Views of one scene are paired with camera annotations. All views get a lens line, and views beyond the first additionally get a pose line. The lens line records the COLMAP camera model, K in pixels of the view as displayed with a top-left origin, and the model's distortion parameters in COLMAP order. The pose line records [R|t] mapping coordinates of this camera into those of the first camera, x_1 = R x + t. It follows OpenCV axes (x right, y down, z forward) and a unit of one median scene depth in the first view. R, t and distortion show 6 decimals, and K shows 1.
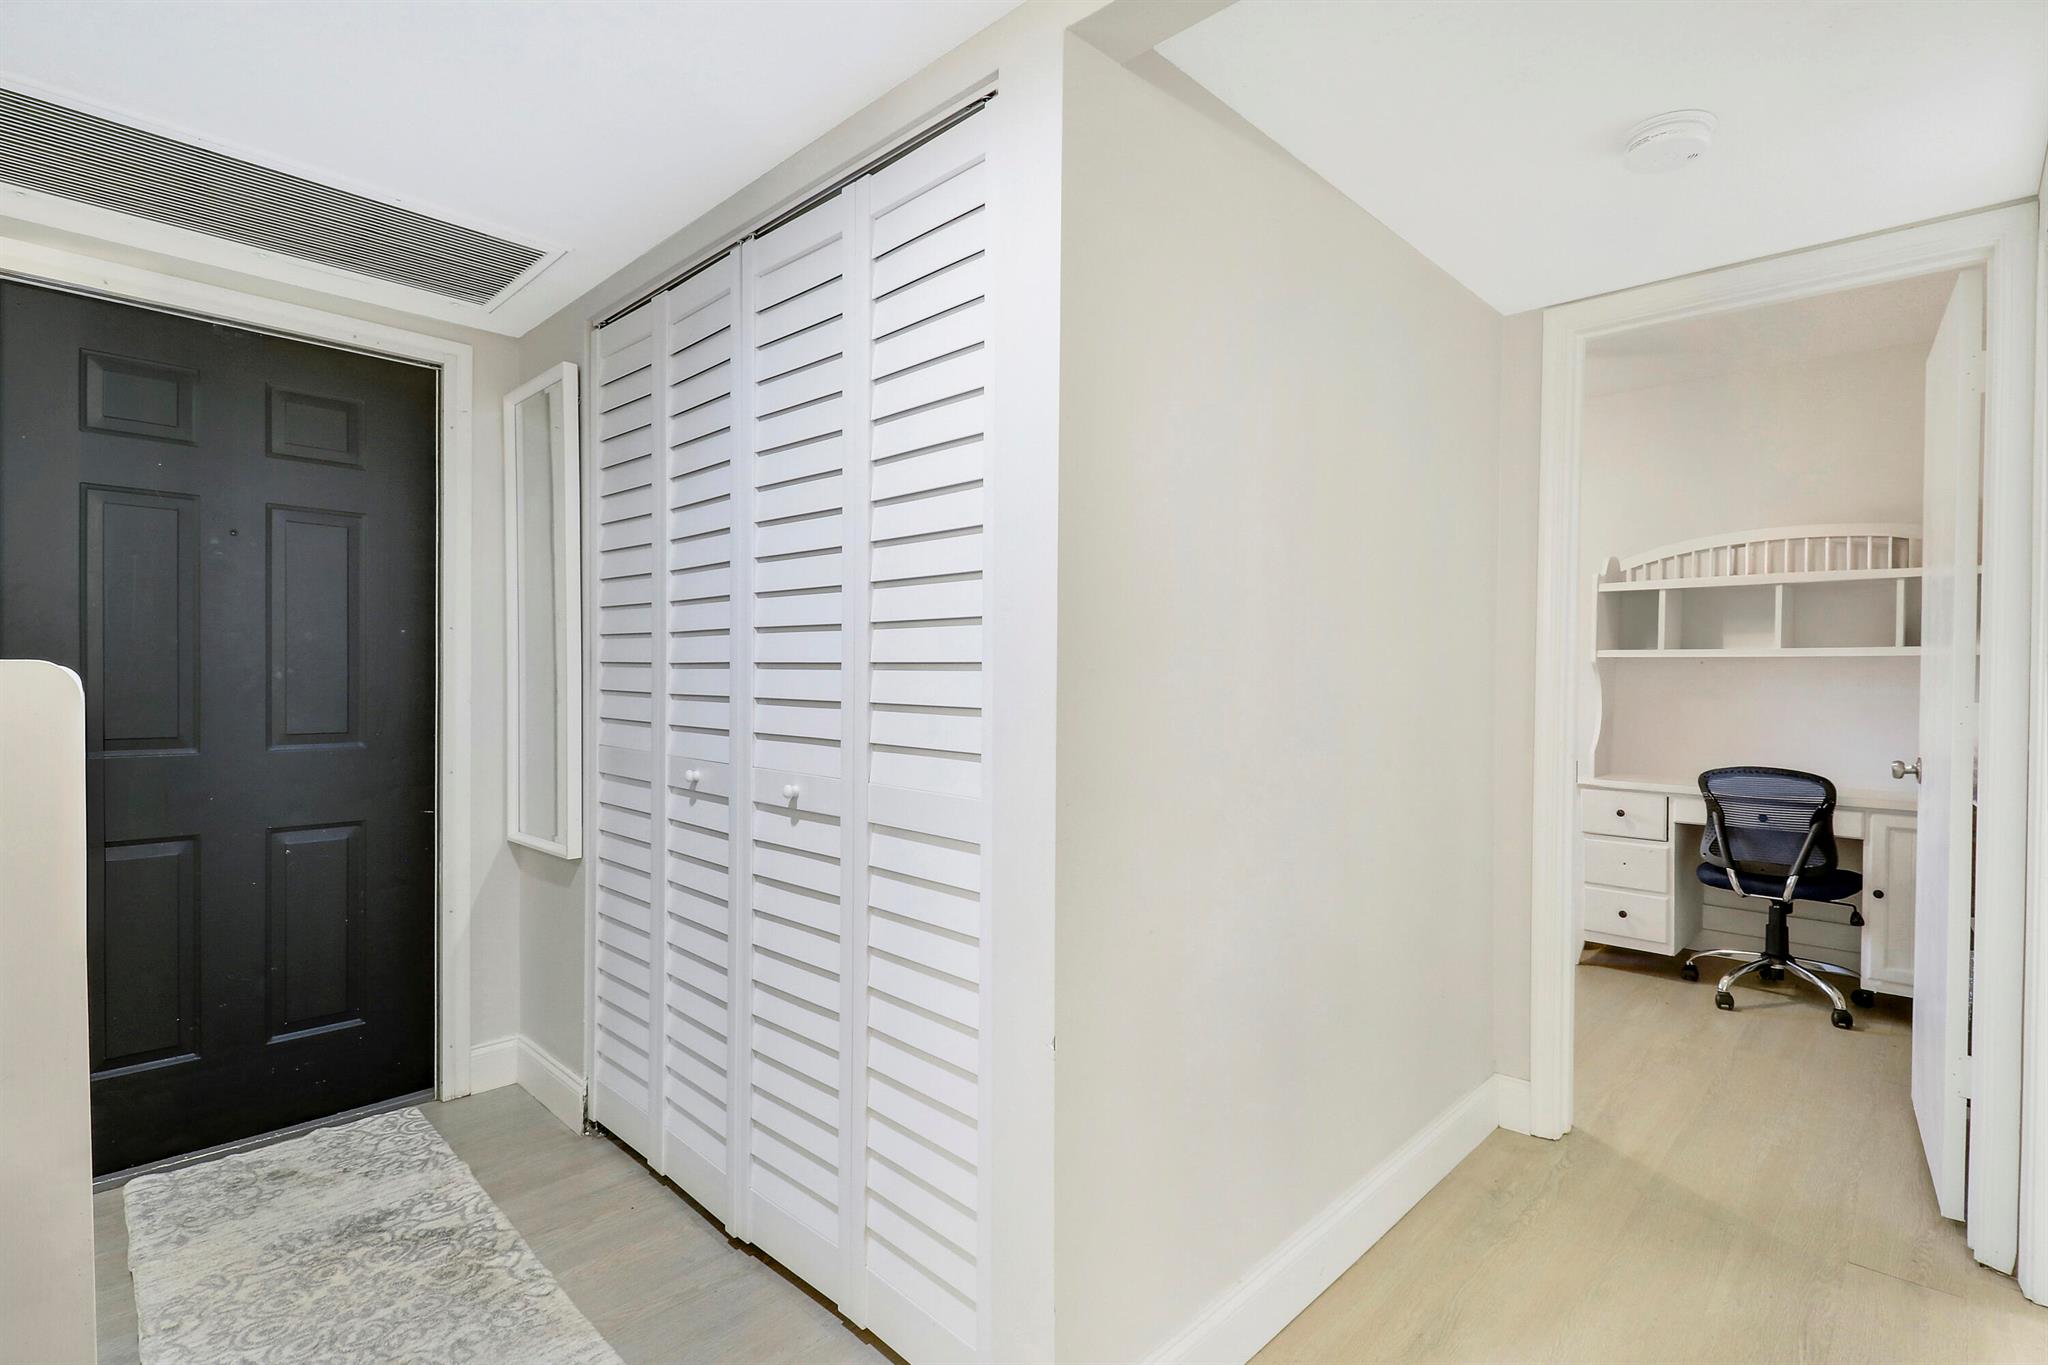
lens RADIAL K [[950.2, 0, 1074.0], [0, 950.2, 682.0], [0, 0, 1]] dist [0.004475, -0.010690]
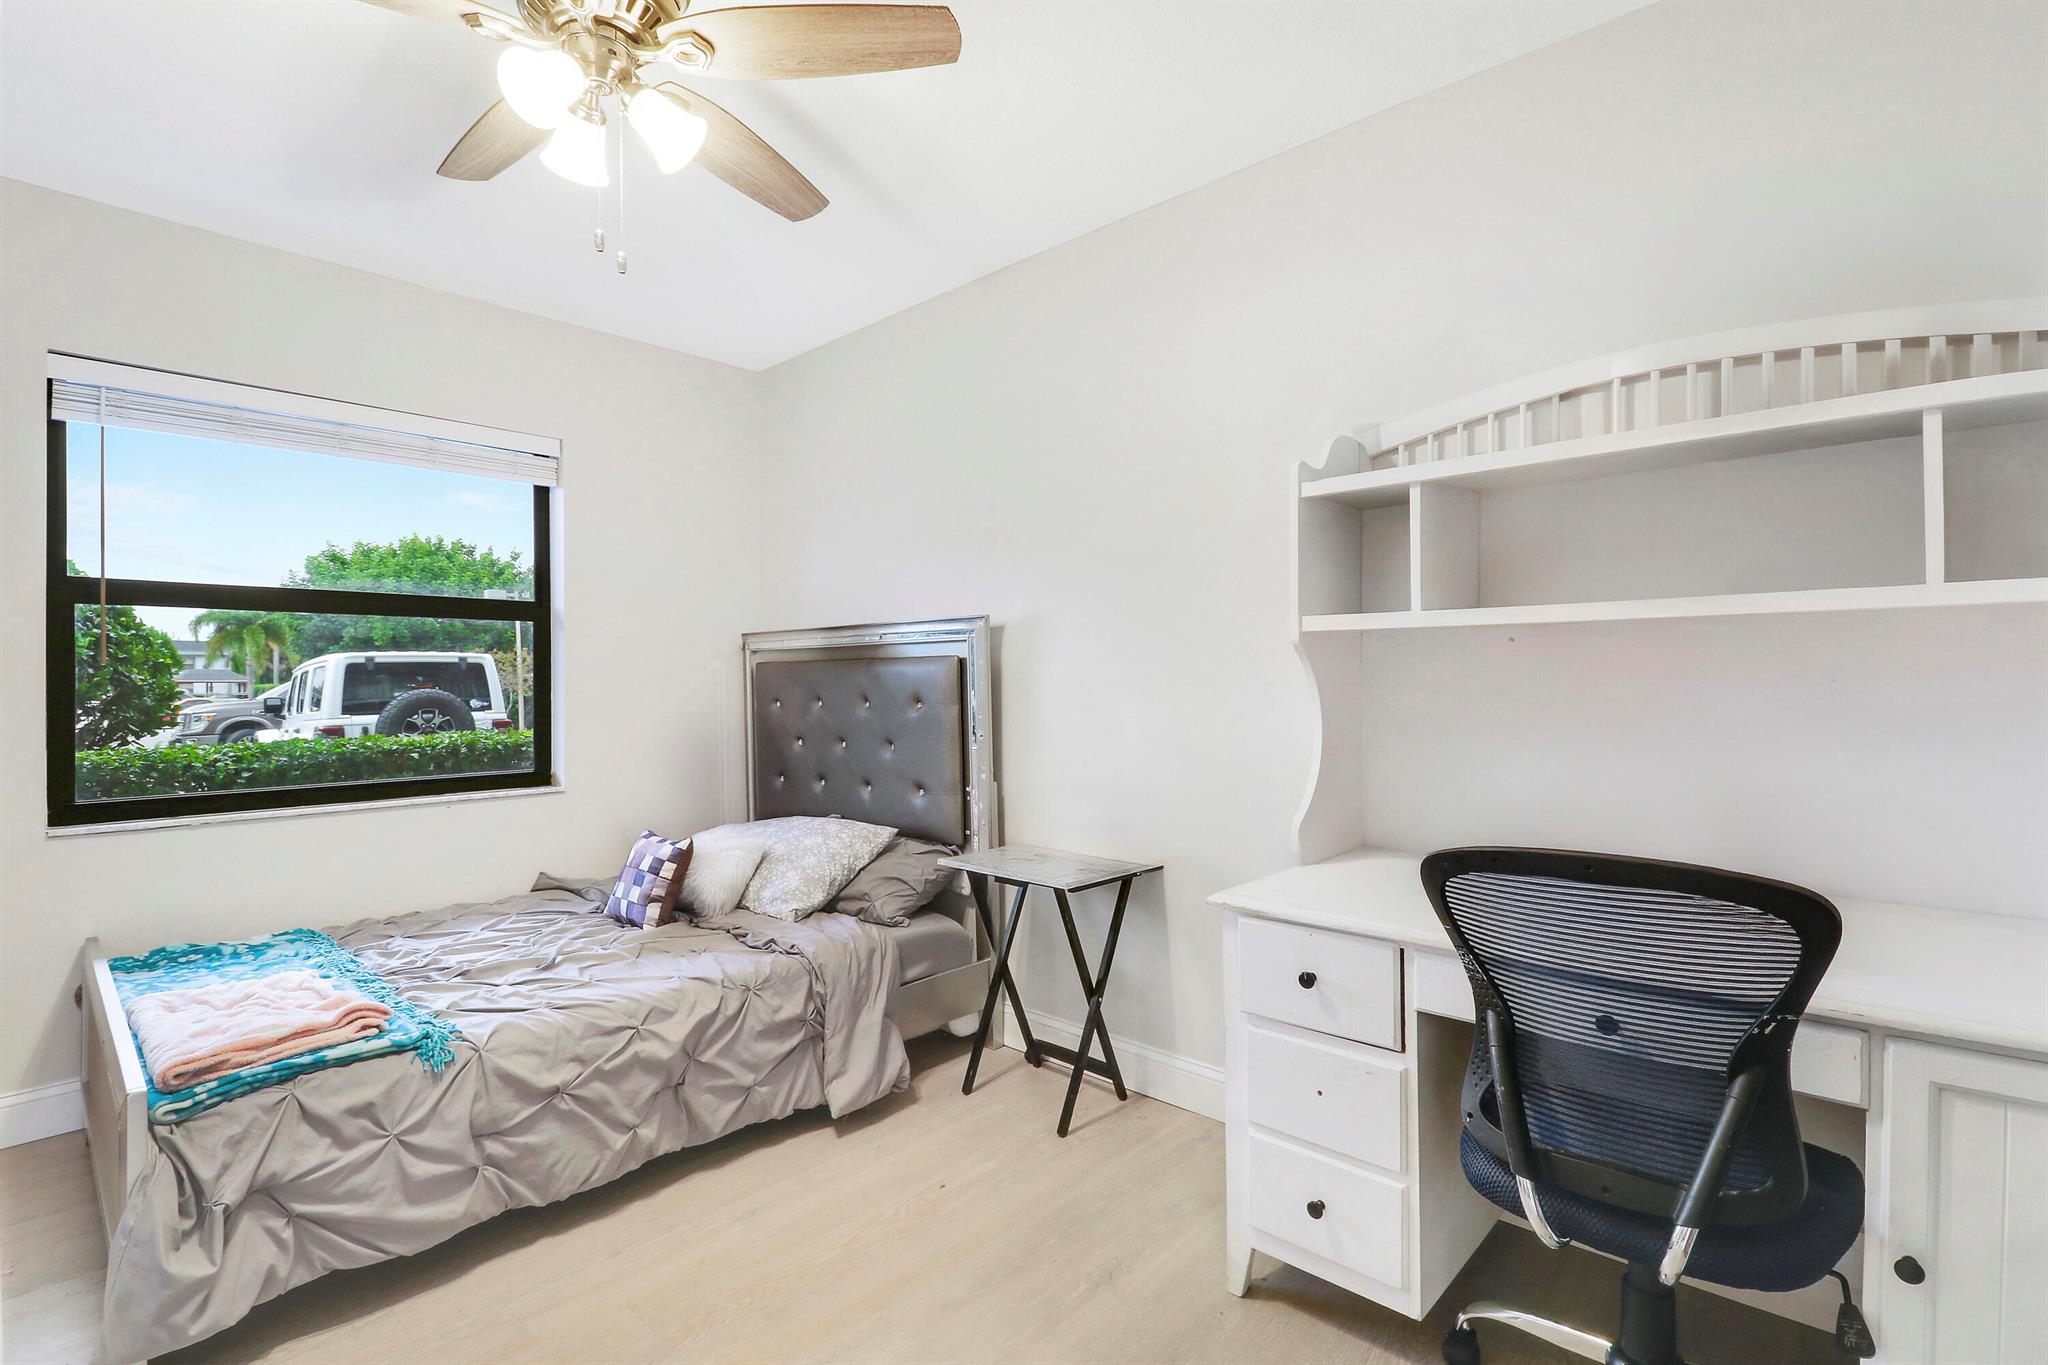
lens RADIAL K [[950.2, 0, 1031.2], [0, 950.2, 677.8], [0, 0, 1]] dist [0.004475, -0.010690]
pose [[0.999130, -0.020001, 0.036597, 0.451722], [0.019931, 0.999799, 0.002277, -0.005614], [-0.036635, -0.001545, 0.999328, 0.586506]]
